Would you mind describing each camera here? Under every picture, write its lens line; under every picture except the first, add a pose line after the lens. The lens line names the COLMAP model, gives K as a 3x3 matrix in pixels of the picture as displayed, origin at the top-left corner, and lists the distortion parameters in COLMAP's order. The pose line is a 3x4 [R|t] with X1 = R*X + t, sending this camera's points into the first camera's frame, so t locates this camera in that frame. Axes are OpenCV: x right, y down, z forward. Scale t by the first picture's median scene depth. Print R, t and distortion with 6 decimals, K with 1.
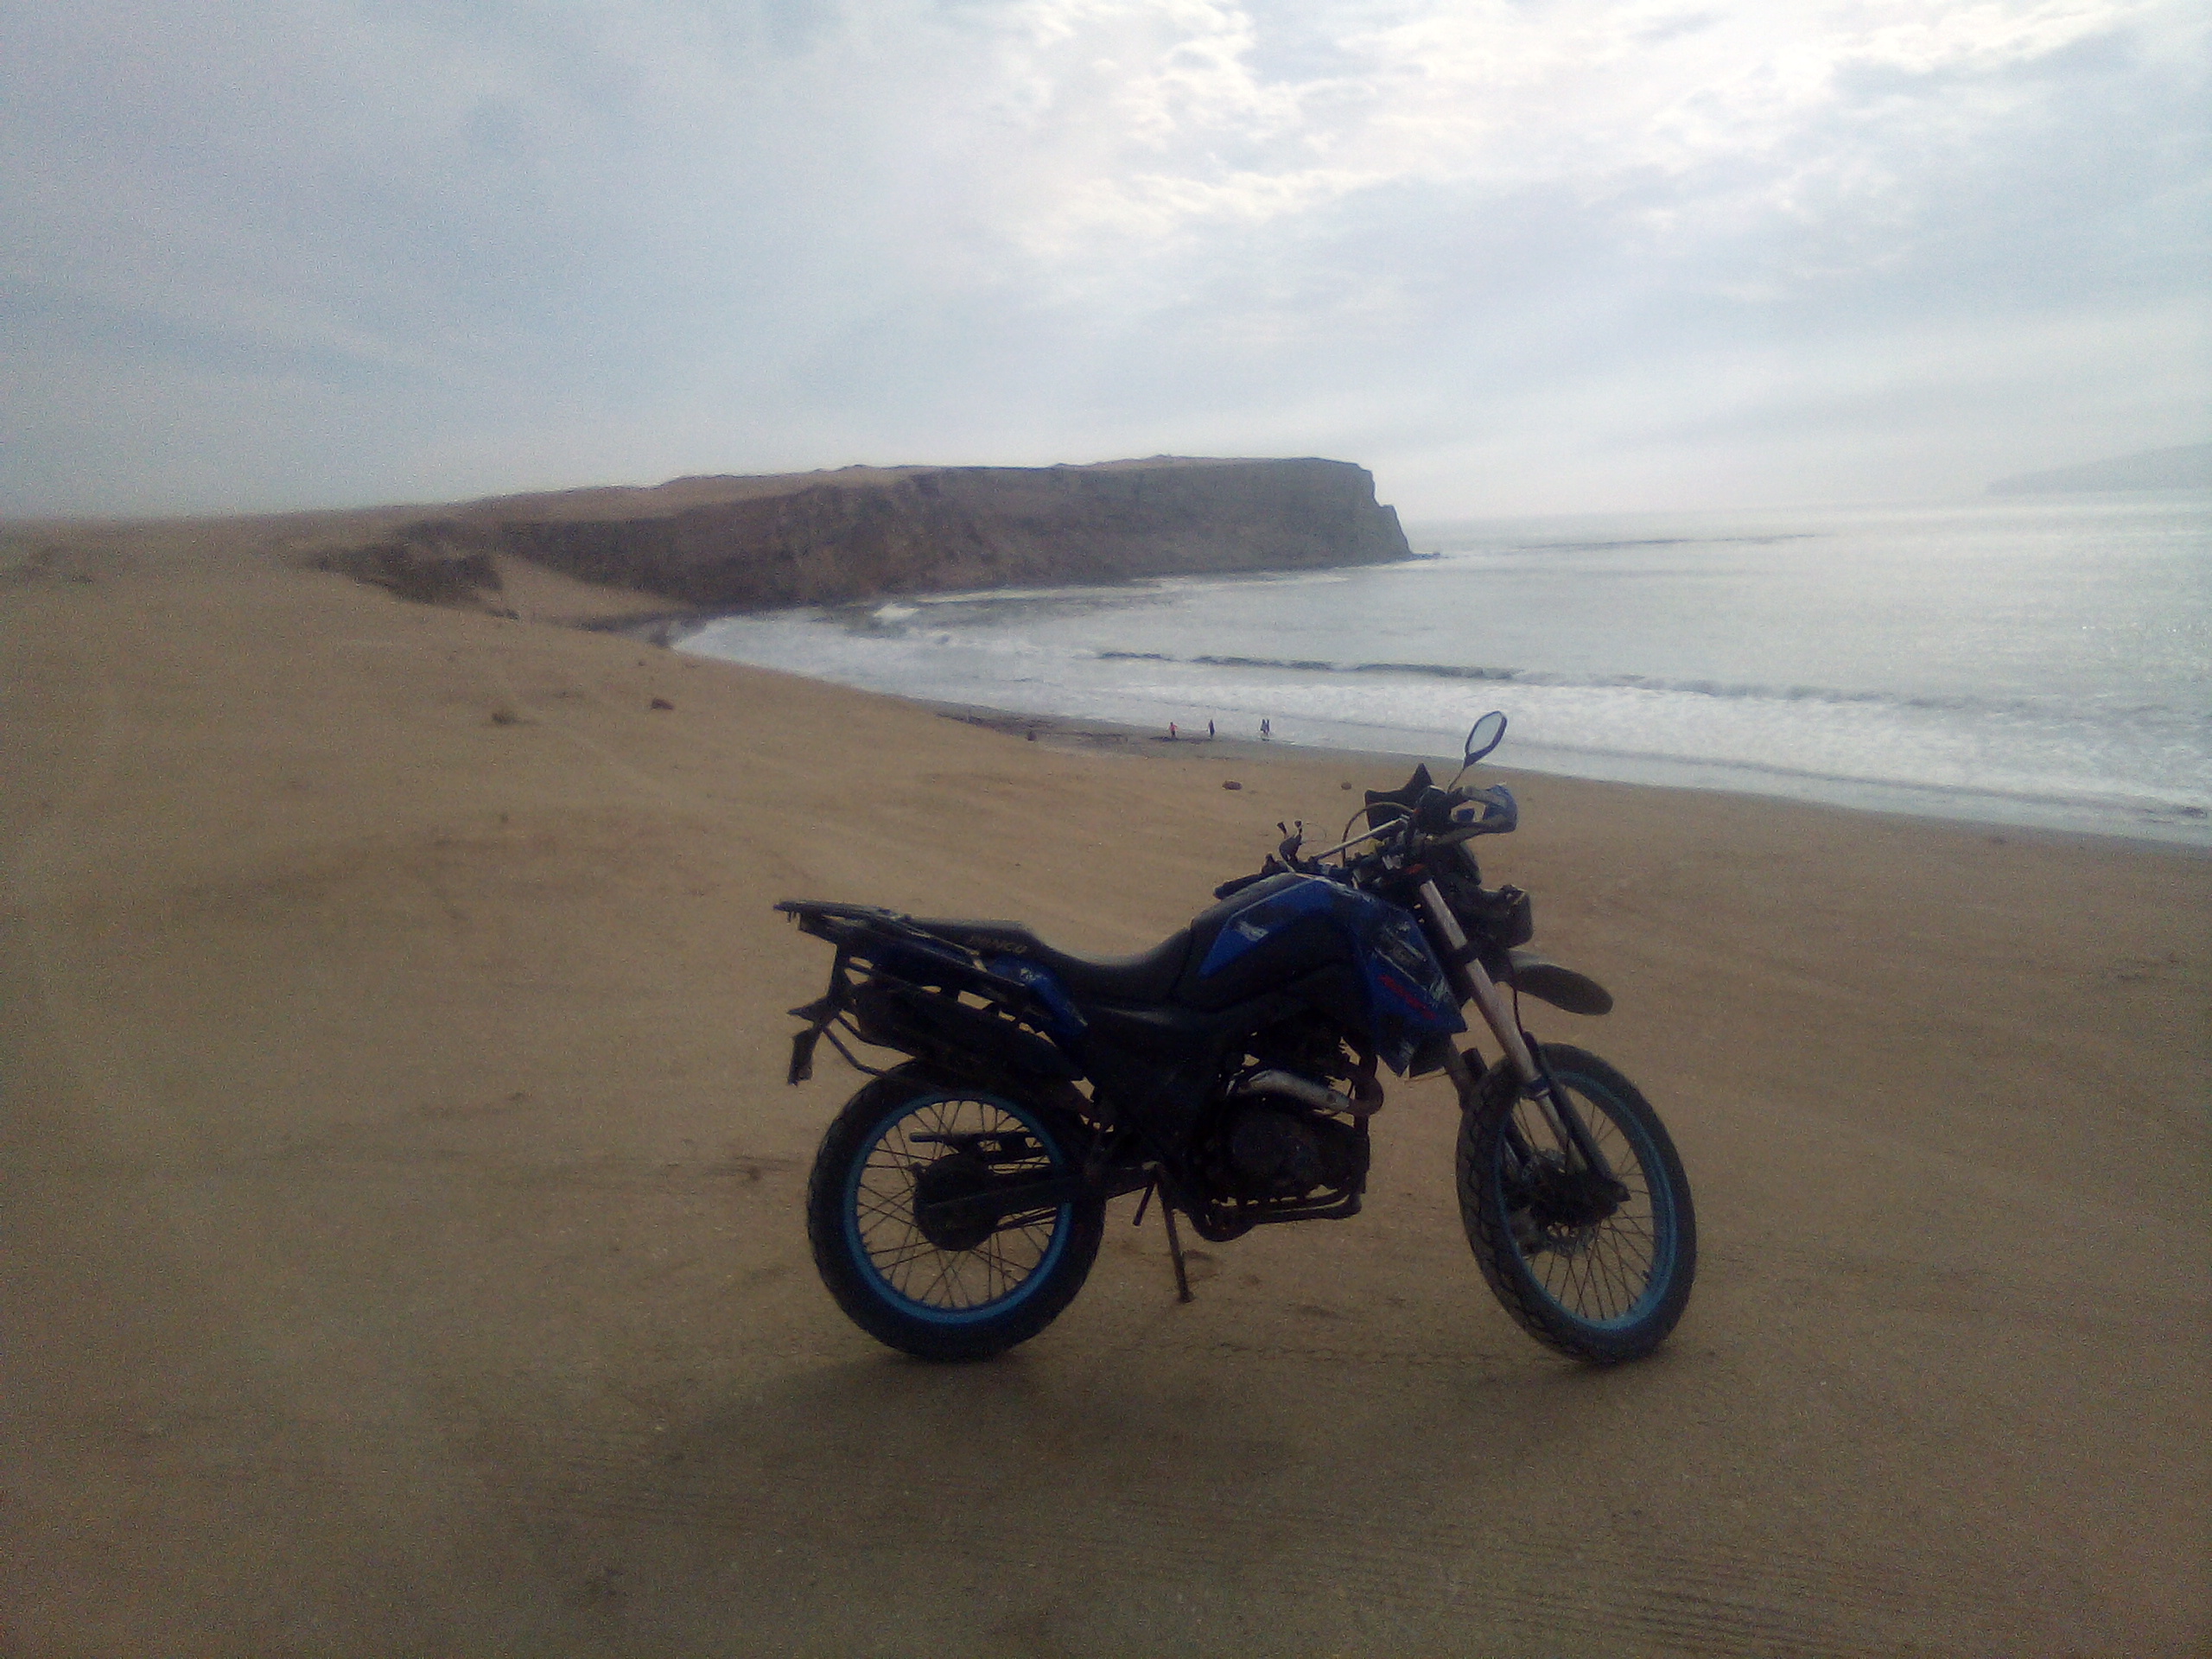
lens RADIAL K [[1755.3, 0, 1095.9], [0, 1755.3, 813.3], [0, 0, 1]] dist [0.085266, -0.040804]
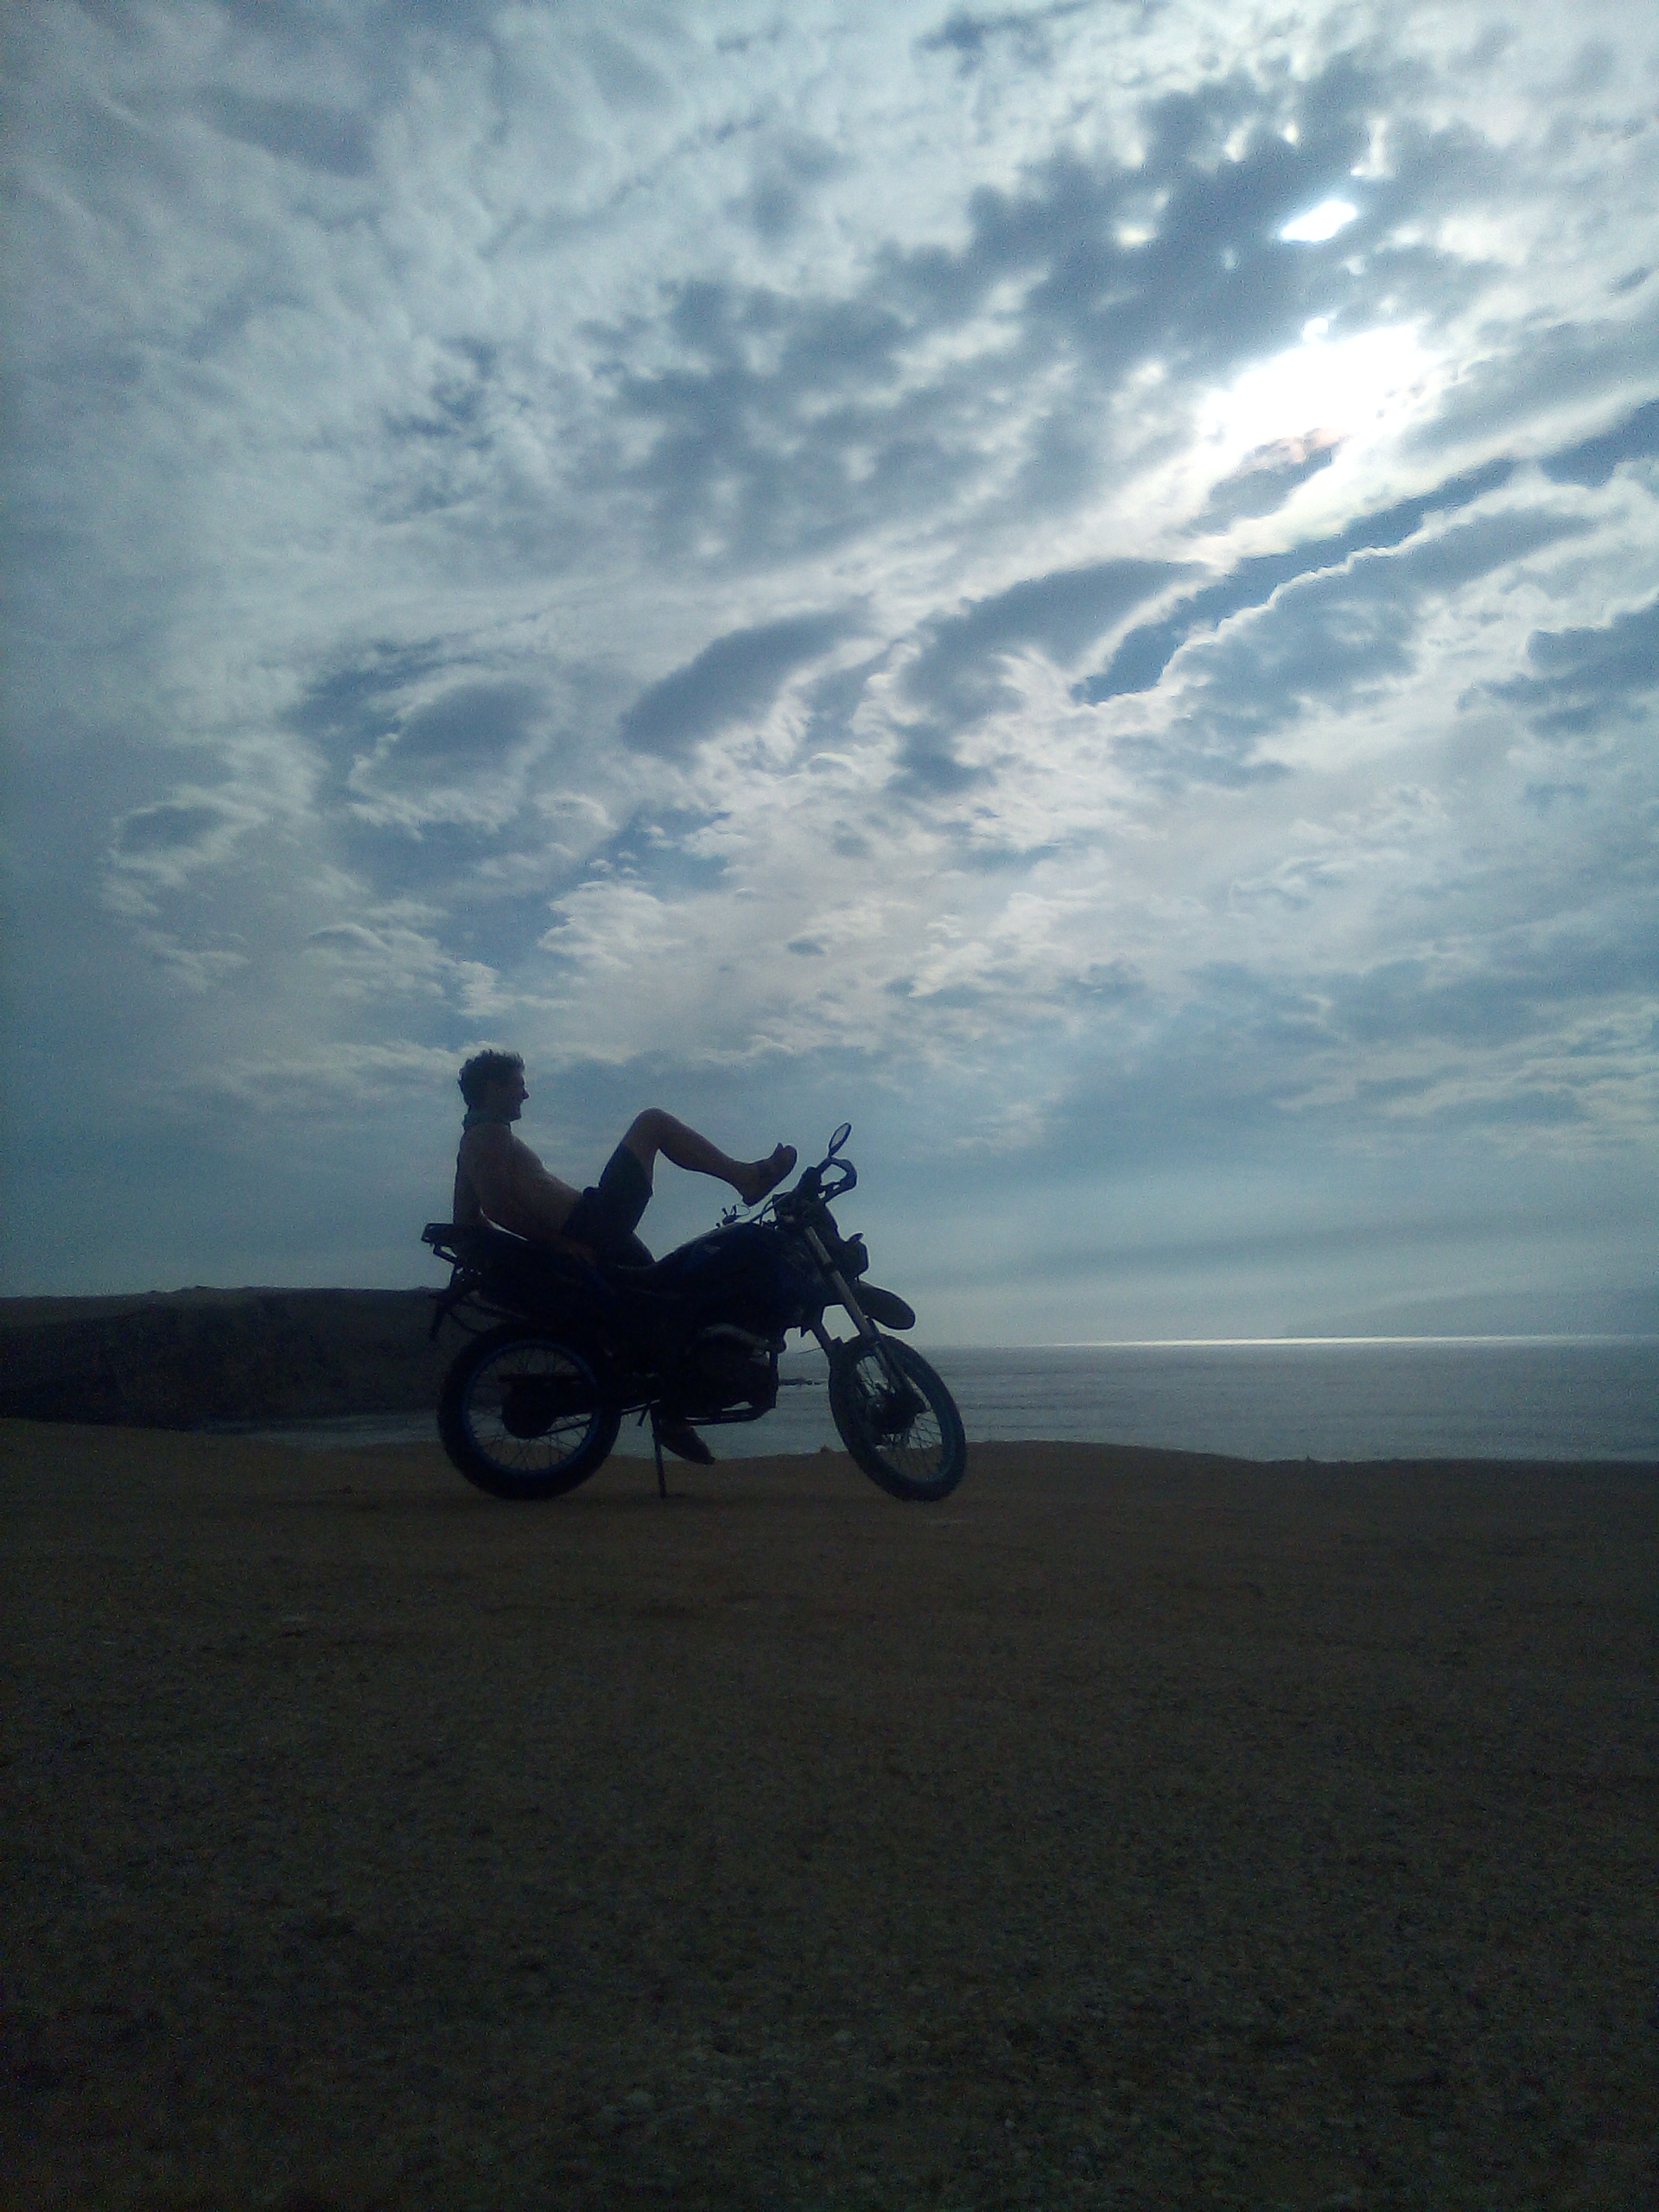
lens RADIAL K [[1755.3, 0, 848.0], [0, 1755.3, 1106.8], [0, 0, 1]] dist [0.085266, -0.040804]
pose [[0.976092, 0.043603, 0.212938, -0.151362], [0.021980, 0.954850, -0.296275, 0.440198], [-0.216242, 0.293872, 0.931063, -0.670870]]
